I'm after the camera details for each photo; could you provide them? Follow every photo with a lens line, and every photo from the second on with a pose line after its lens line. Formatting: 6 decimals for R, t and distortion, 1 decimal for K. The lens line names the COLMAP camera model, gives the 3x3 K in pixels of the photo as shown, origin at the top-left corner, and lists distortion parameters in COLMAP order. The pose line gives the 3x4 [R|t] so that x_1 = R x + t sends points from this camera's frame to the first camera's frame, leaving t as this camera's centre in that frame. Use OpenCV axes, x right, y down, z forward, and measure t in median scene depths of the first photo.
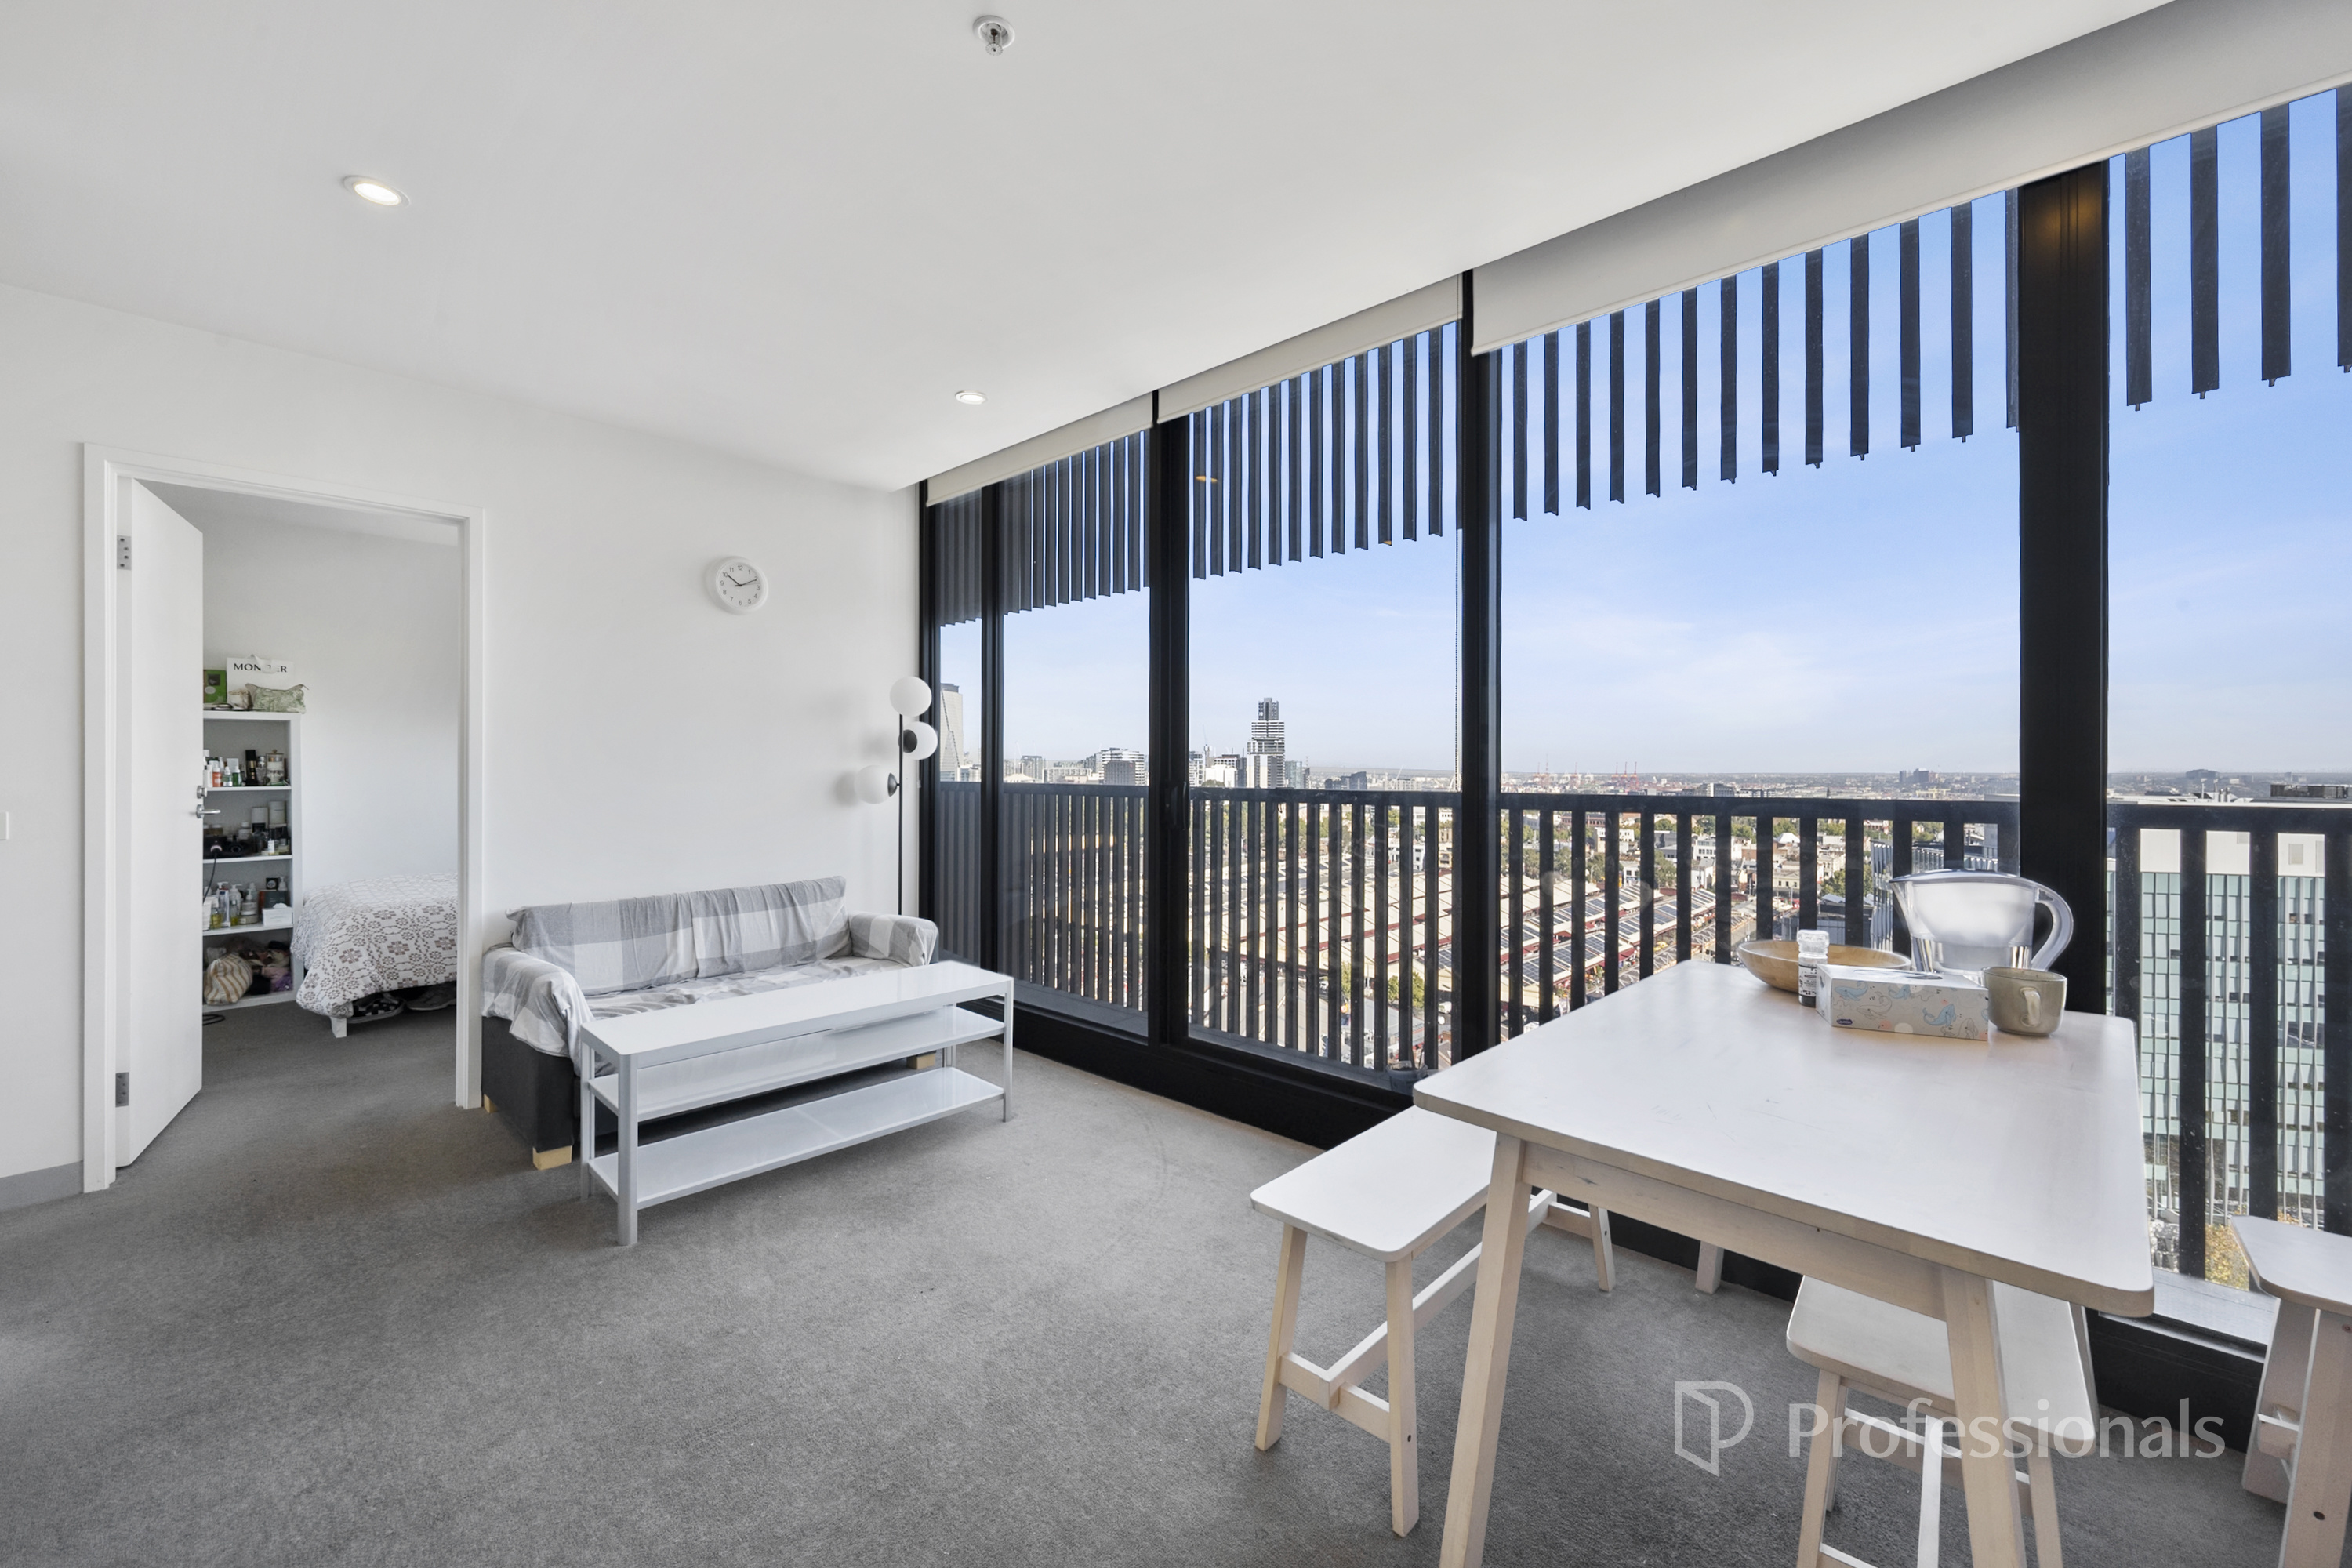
lens RADIAL K [[935.5, 0, 1171.8], [0, 935.5, 770.9], [0, 0, 1]] dist [-0.001721, -0.000390]
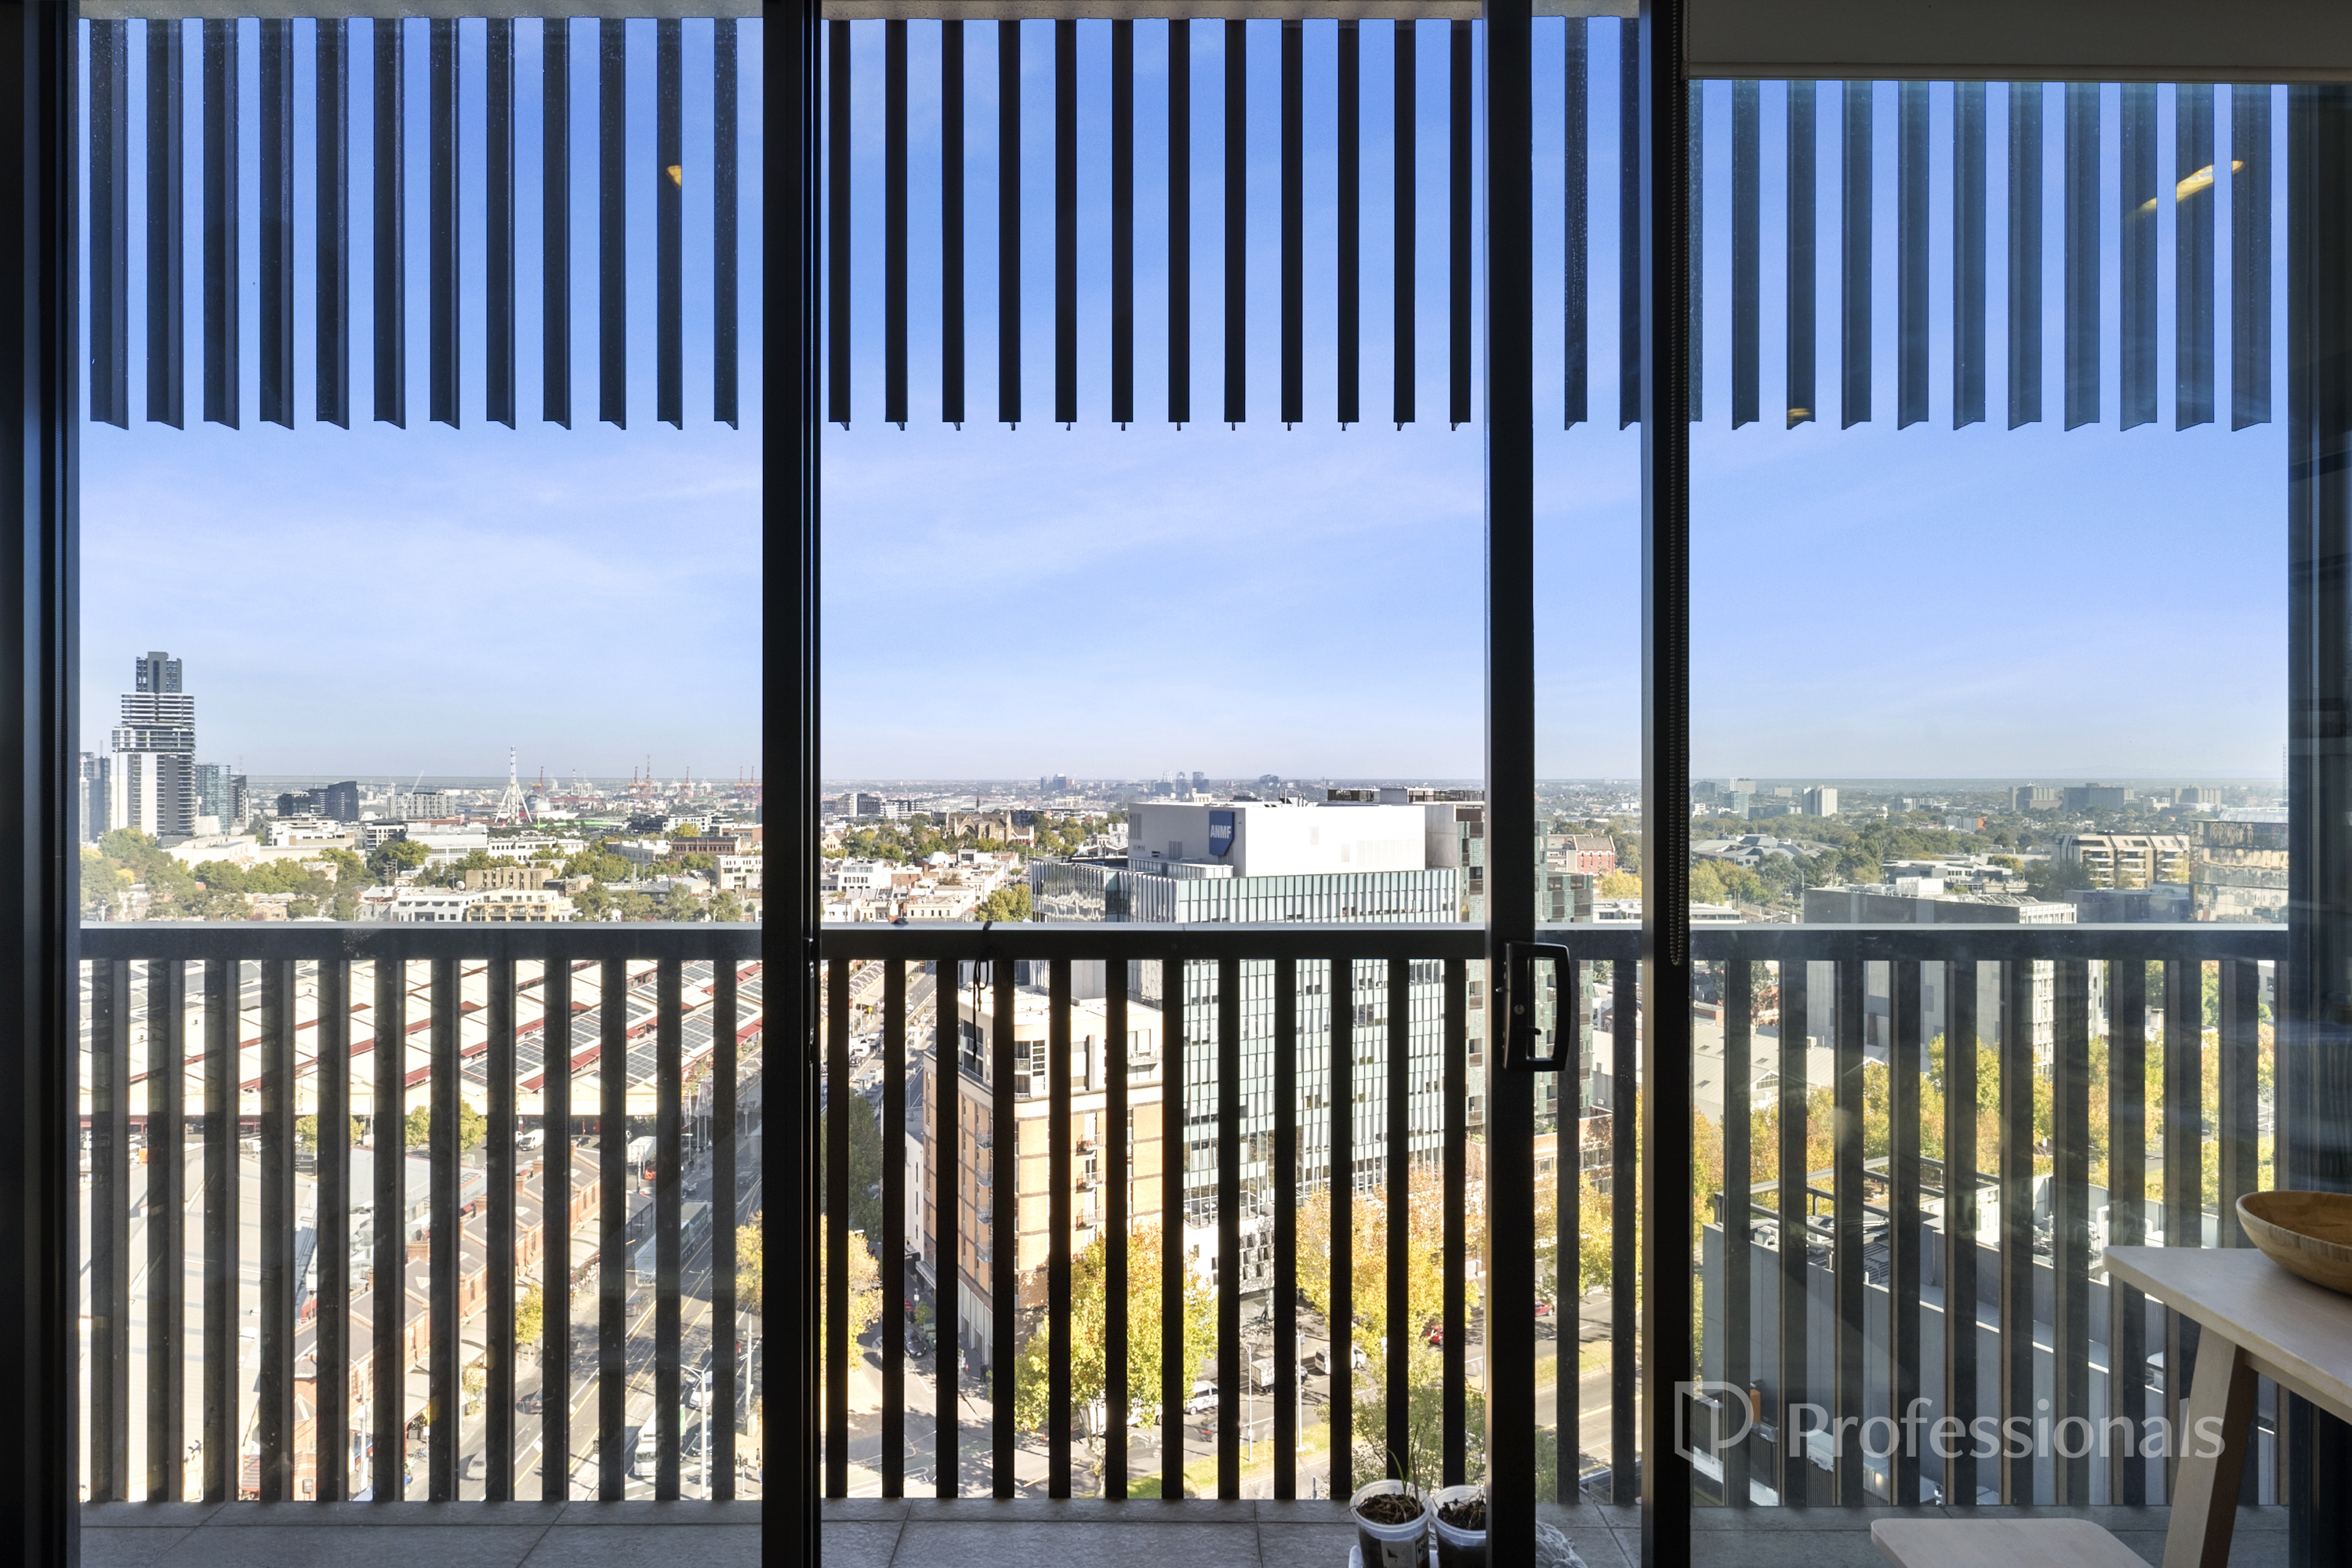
lens RADIAL K [[1314.0, 0, 1172.0], [0, 1314.0, 768.3], [0, 0, 1]] dist [-0.001414, -0.001334]
pose [[0.720463, 0.000358, 0.693493, -0.849528], [0.004848, 0.999973, -0.005553, -0.043214], [-0.693476, 0.007362, 0.720442, 0.912456]]
